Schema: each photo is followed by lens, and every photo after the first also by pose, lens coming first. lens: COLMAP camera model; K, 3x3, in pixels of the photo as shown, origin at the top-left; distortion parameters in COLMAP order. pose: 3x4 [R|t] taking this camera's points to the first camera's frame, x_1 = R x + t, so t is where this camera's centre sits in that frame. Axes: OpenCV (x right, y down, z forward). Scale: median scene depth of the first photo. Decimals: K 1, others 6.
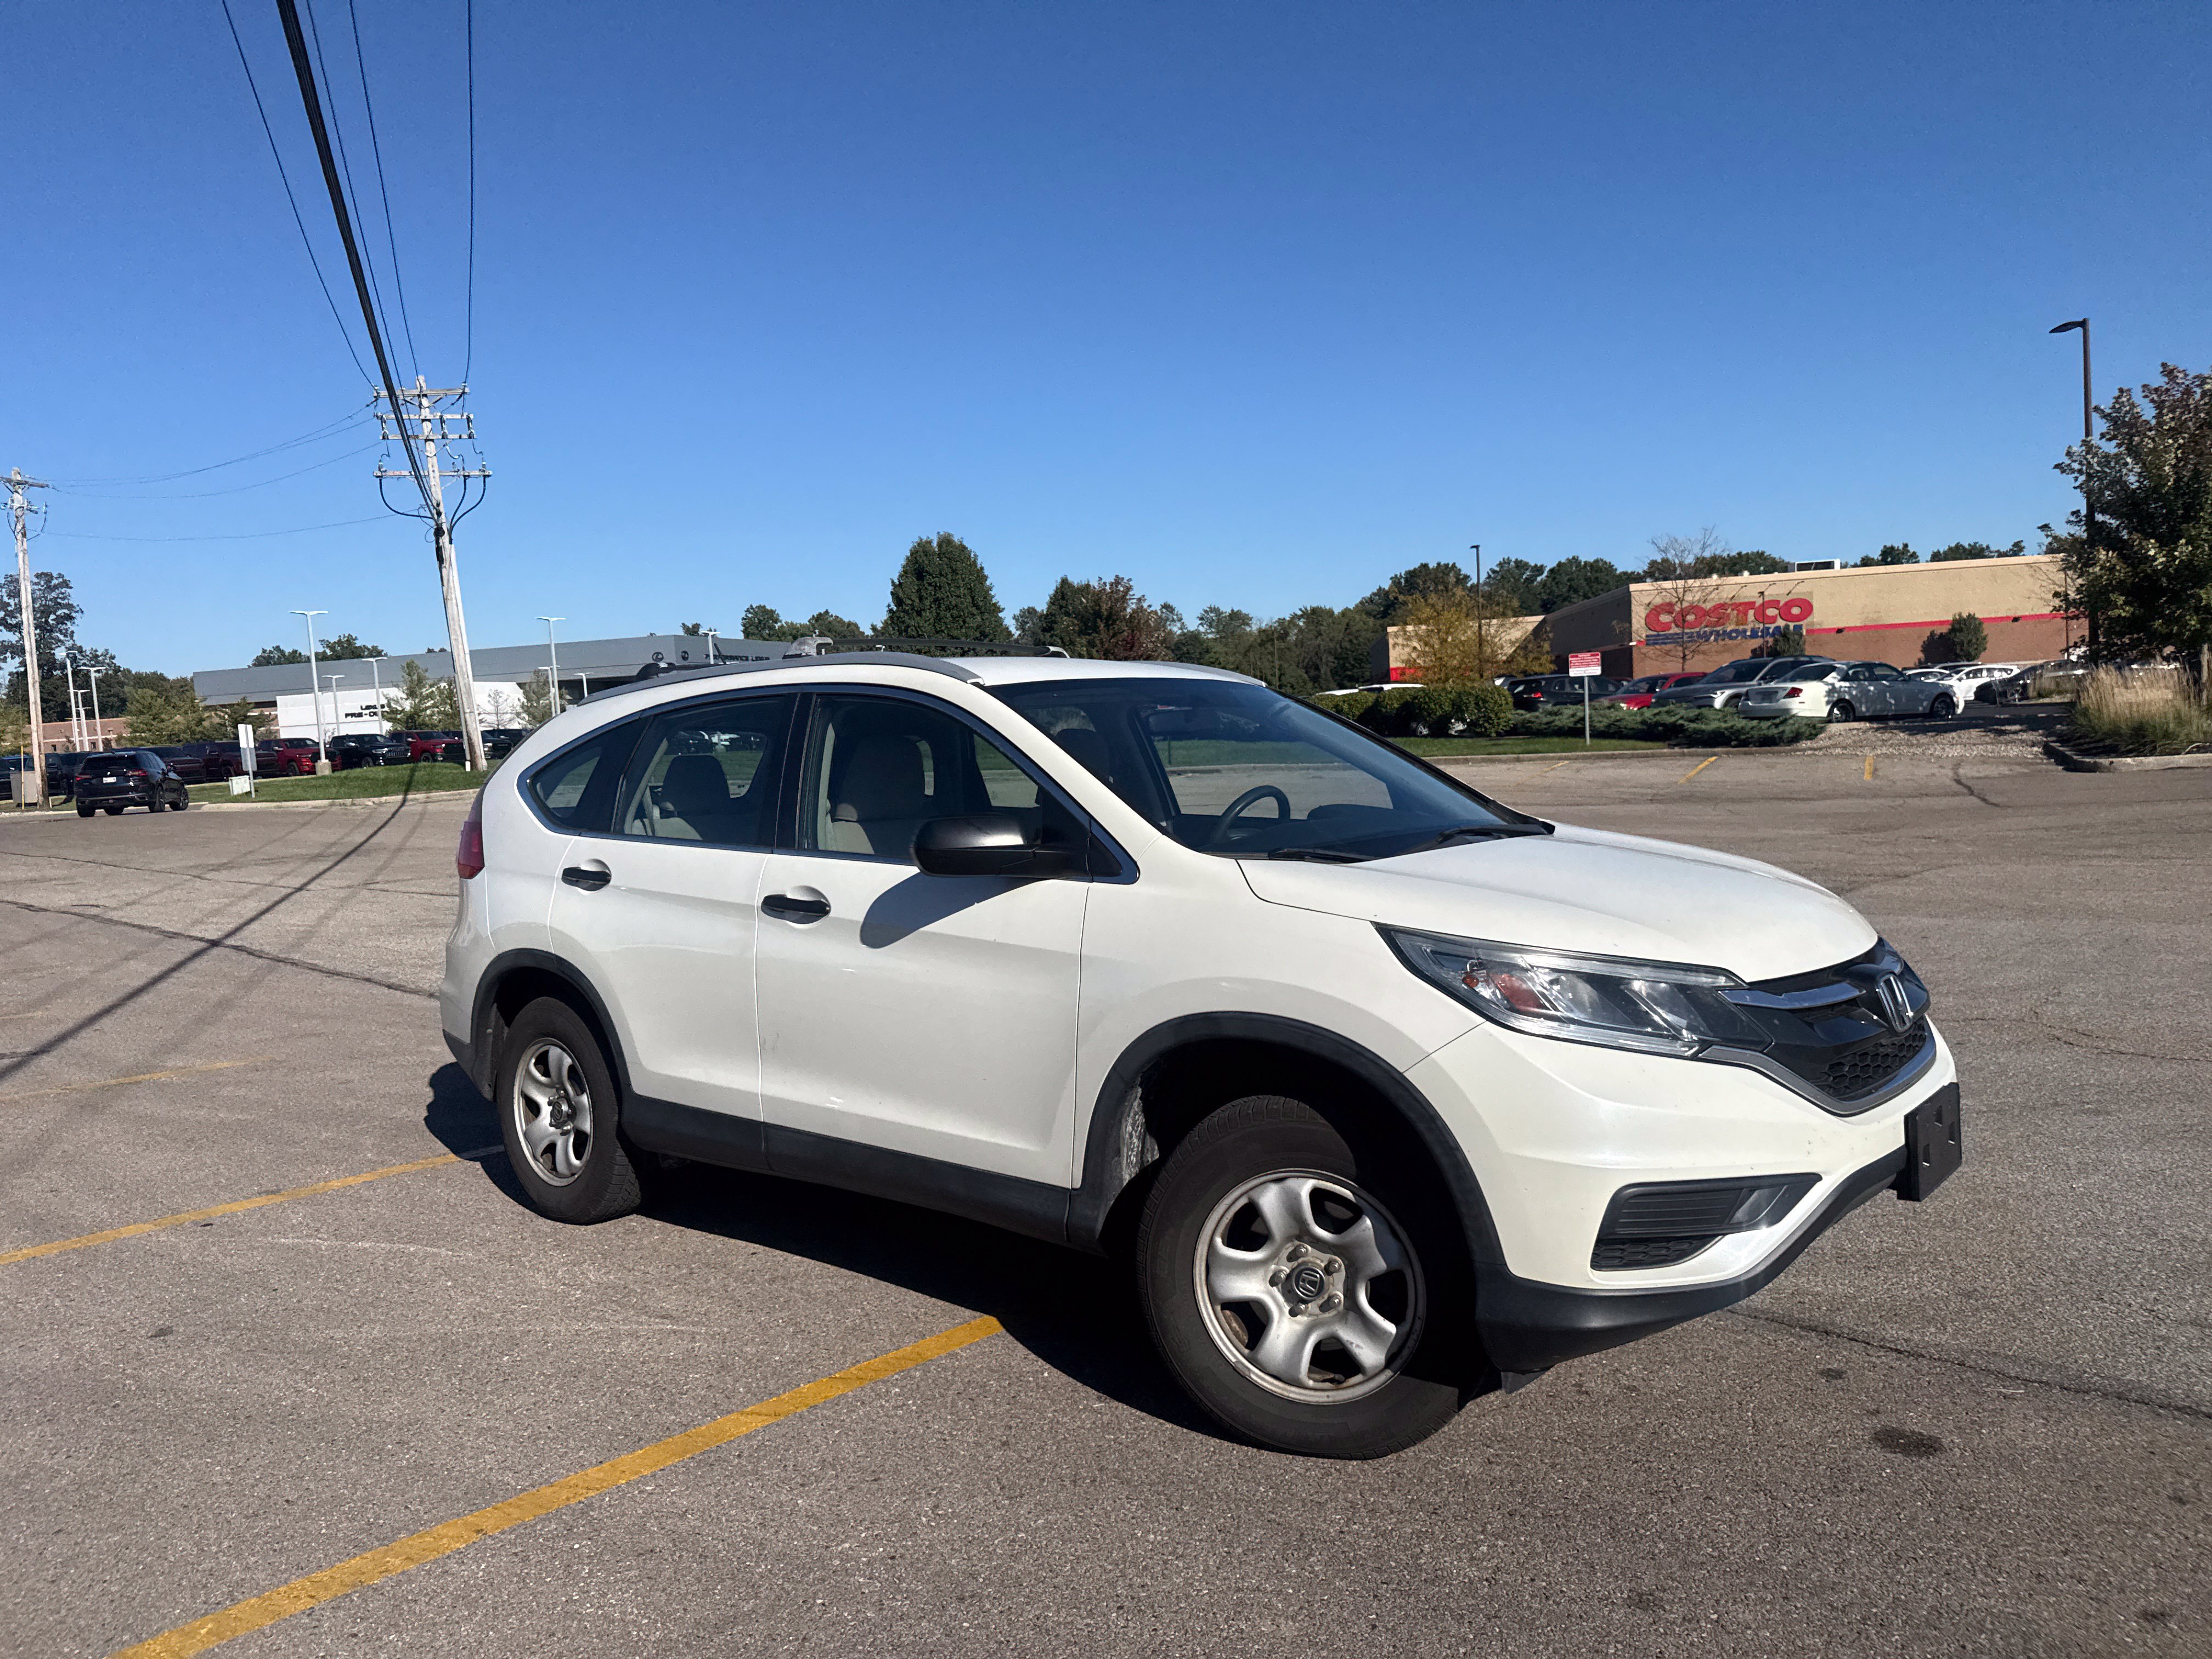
lens RADIAL K [[1539.0, 0, 1113.7], [0, 1539.0, 865.2], [0, 0, 1]] dist [0.115390, -0.175727]
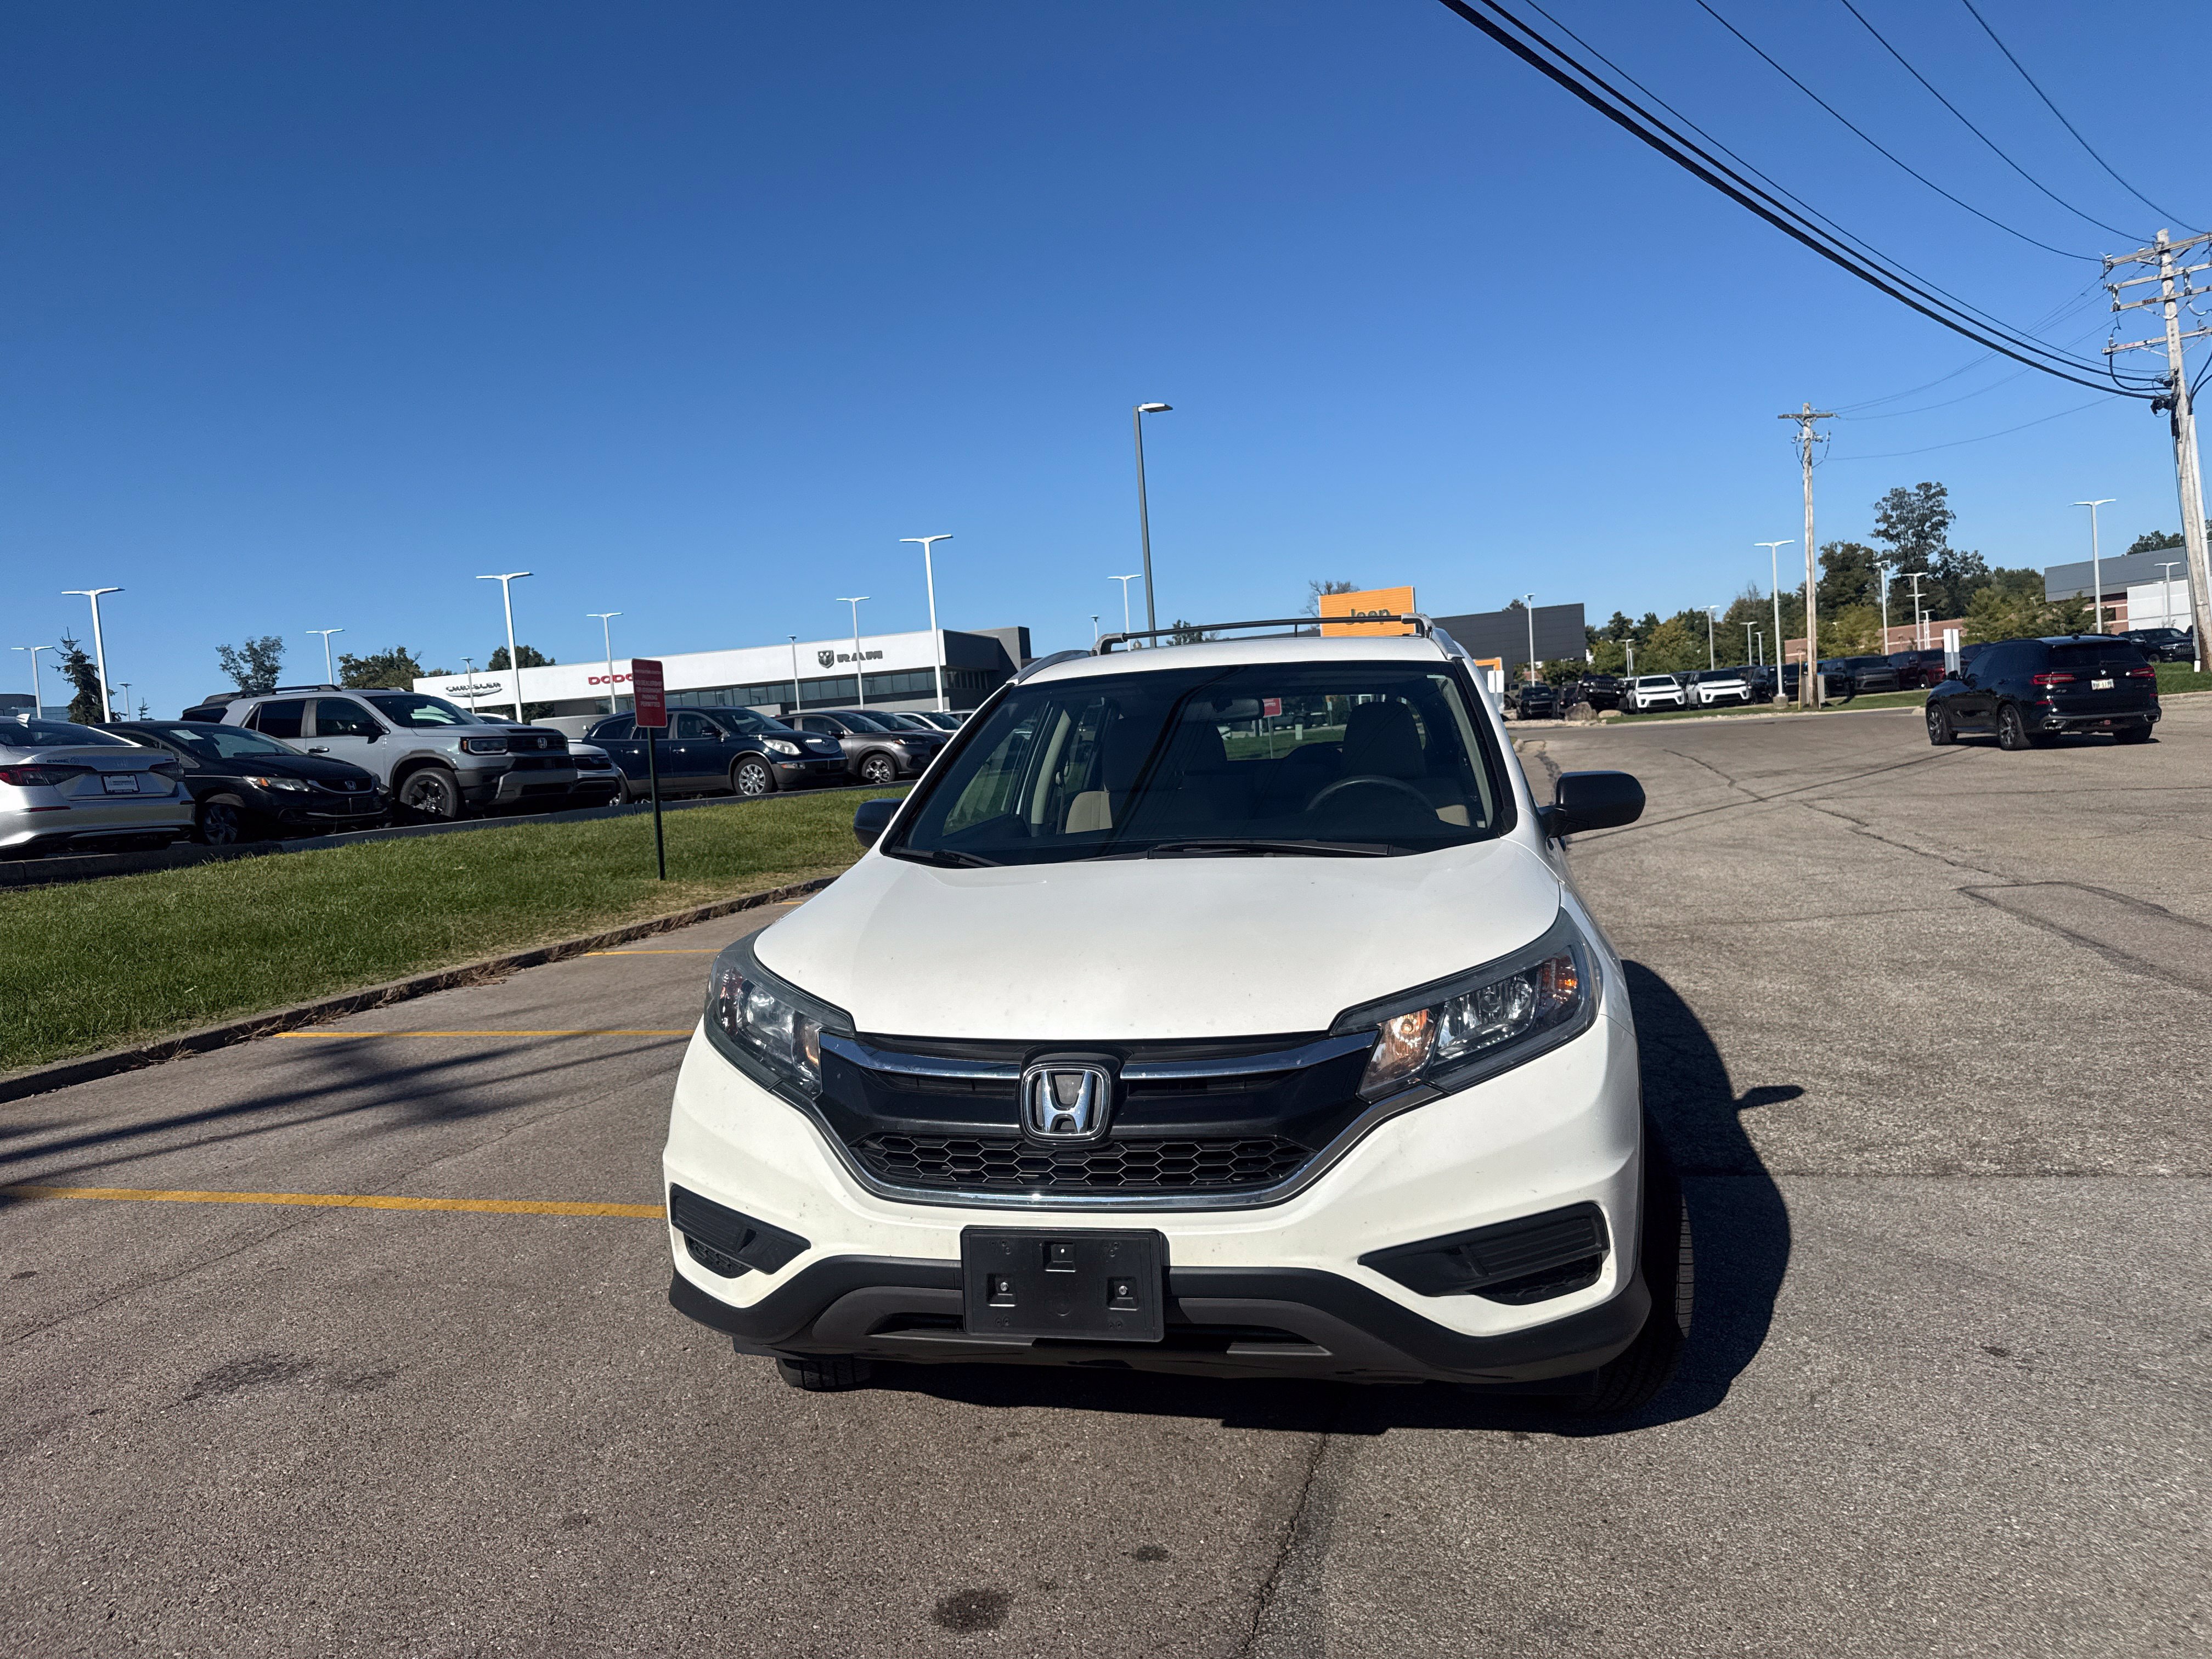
lens RADIAL K [[1553.8, 0, 1115.8], [0, 1553.8, 827.6], [0, 0, 1]] dist [0.062651, -0.087384]
pose [[0.466477, 0.073155, -0.881503, 0.758649], [-0.034896, 0.997320, 0.064300, -0.067391], [0.883844, 0.000766, 0.467780, 0.403784]]
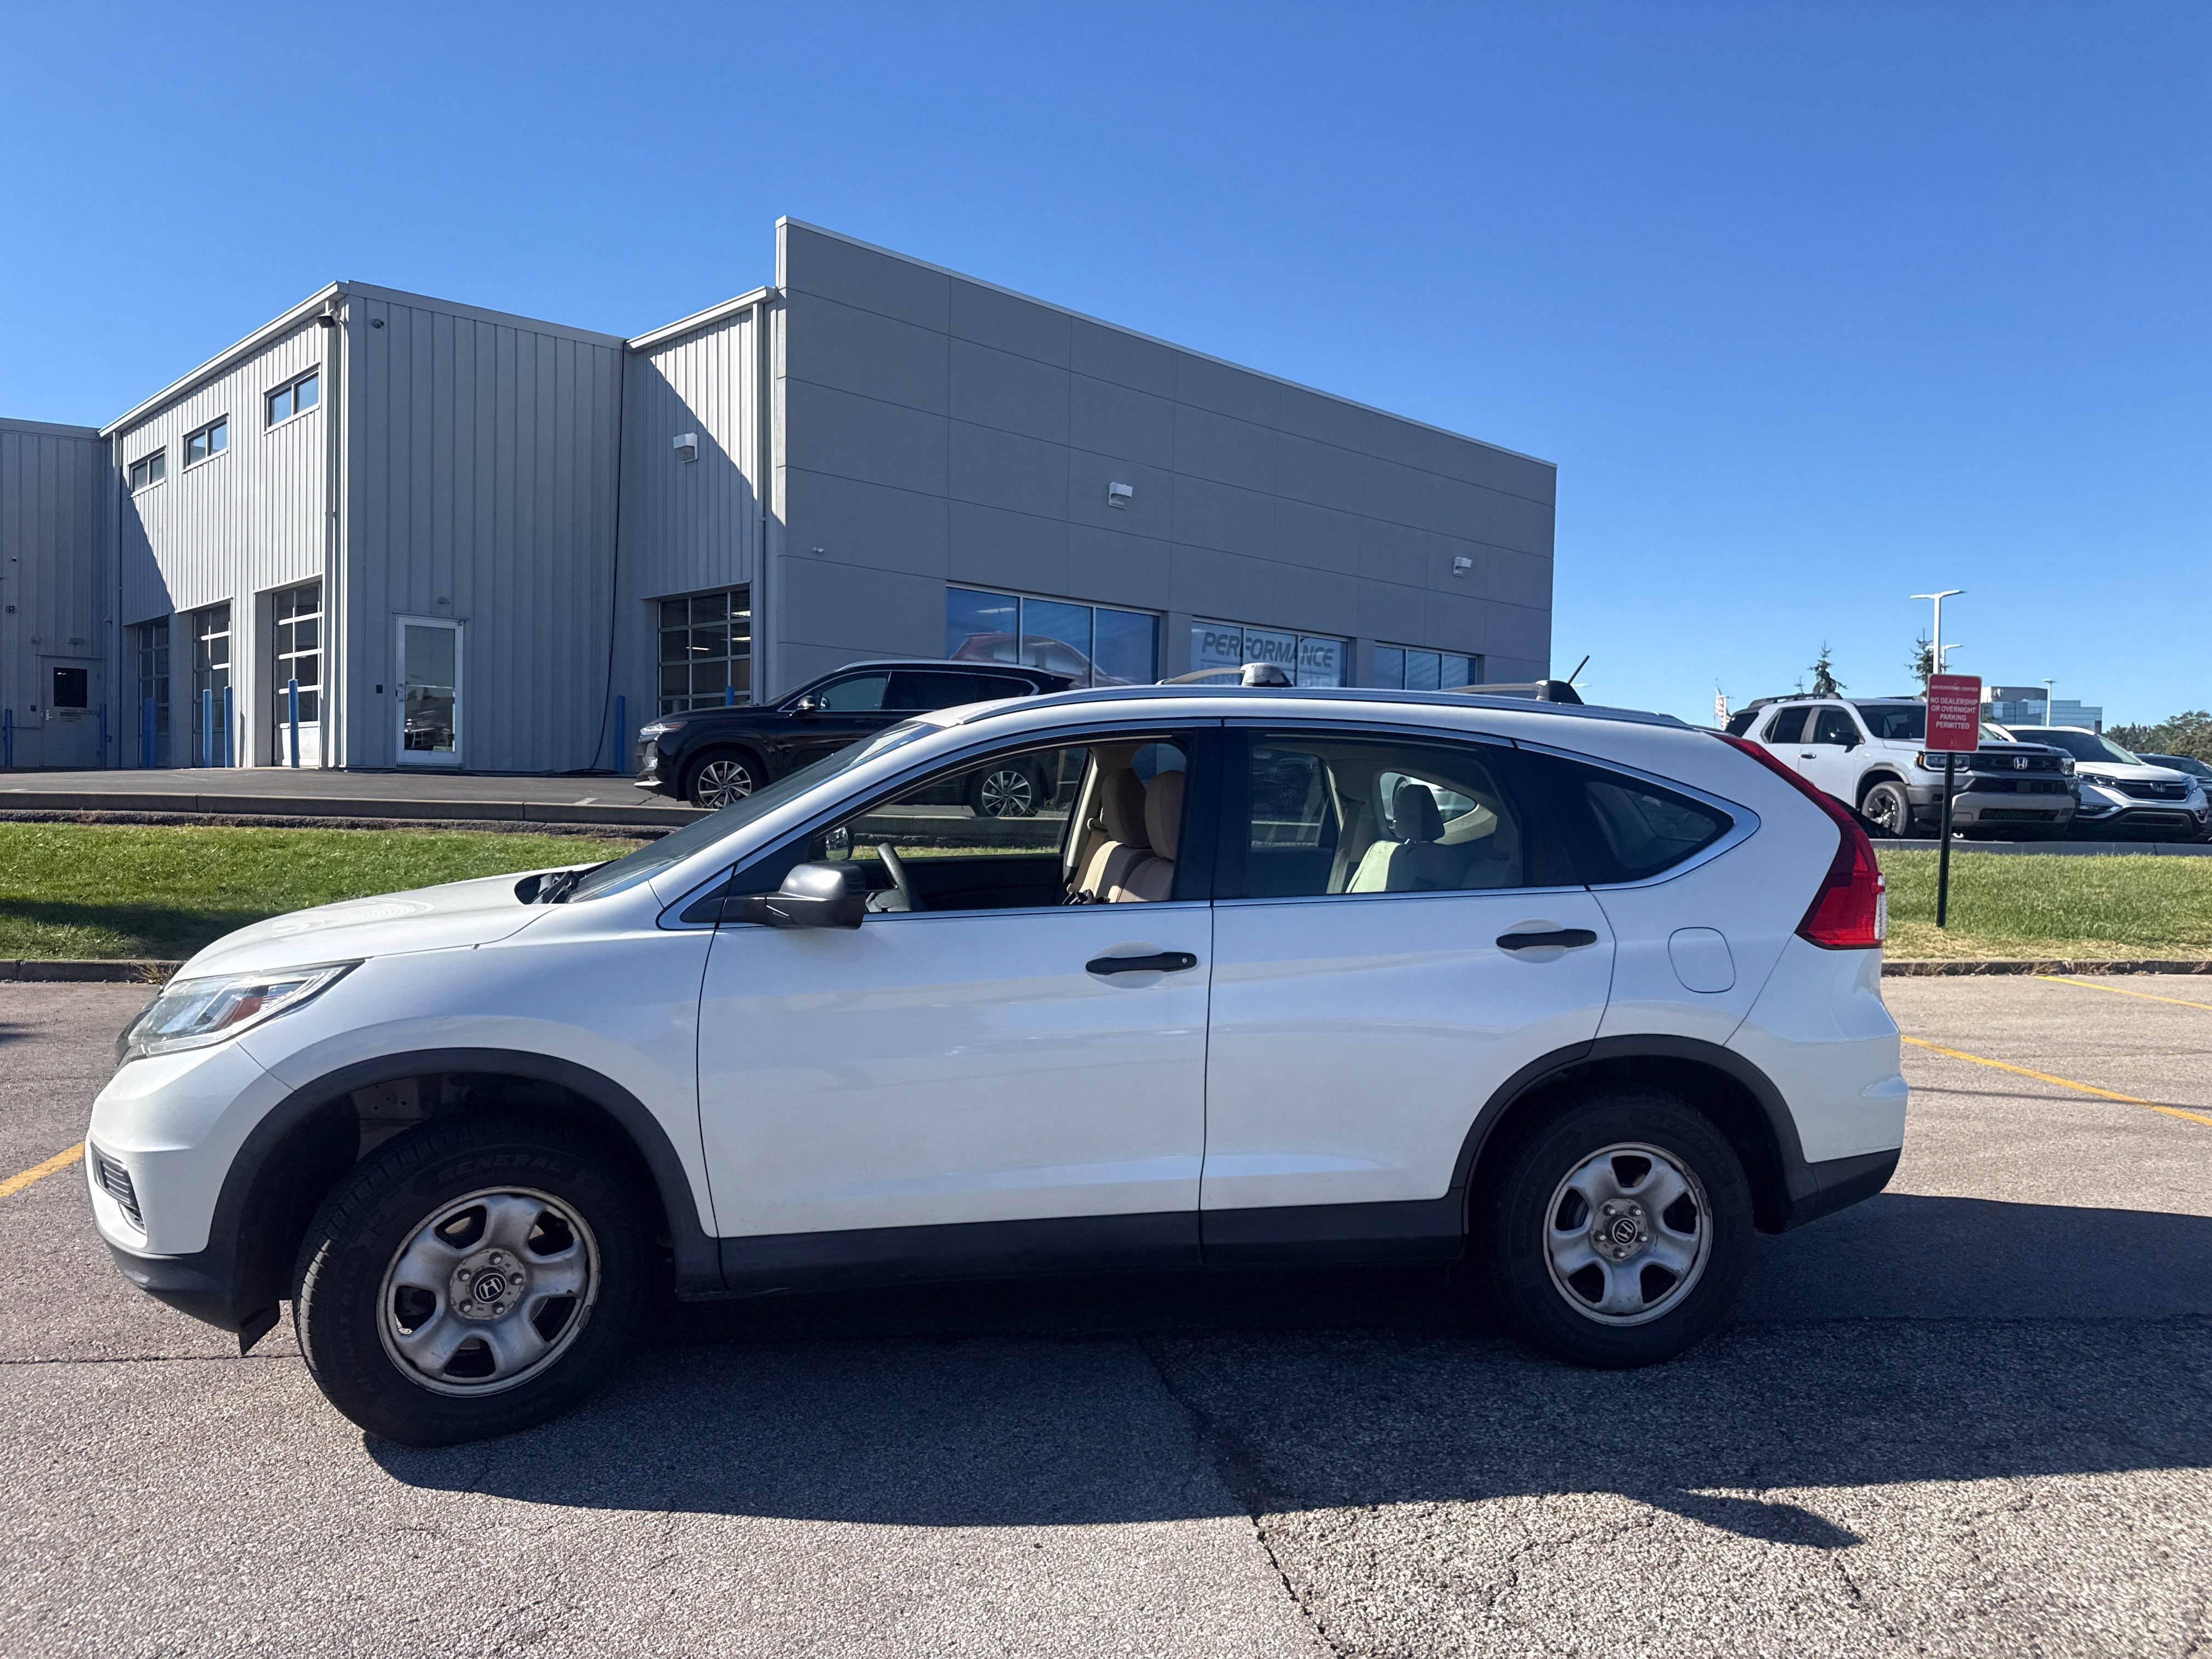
lens RADIAL K [[1553.8, 0, 1115.8], [0, 1553.8, 827.6], [0, 0, 1]] dist [0.062651, -0.087384]
pose [[-0.618933, 0.065694, -0.782692, 0.636615], [-0.052969, 0.990736, 0.125043, -0.160855], [0.783656, 0.118852, -0.609719, 1.488773]]
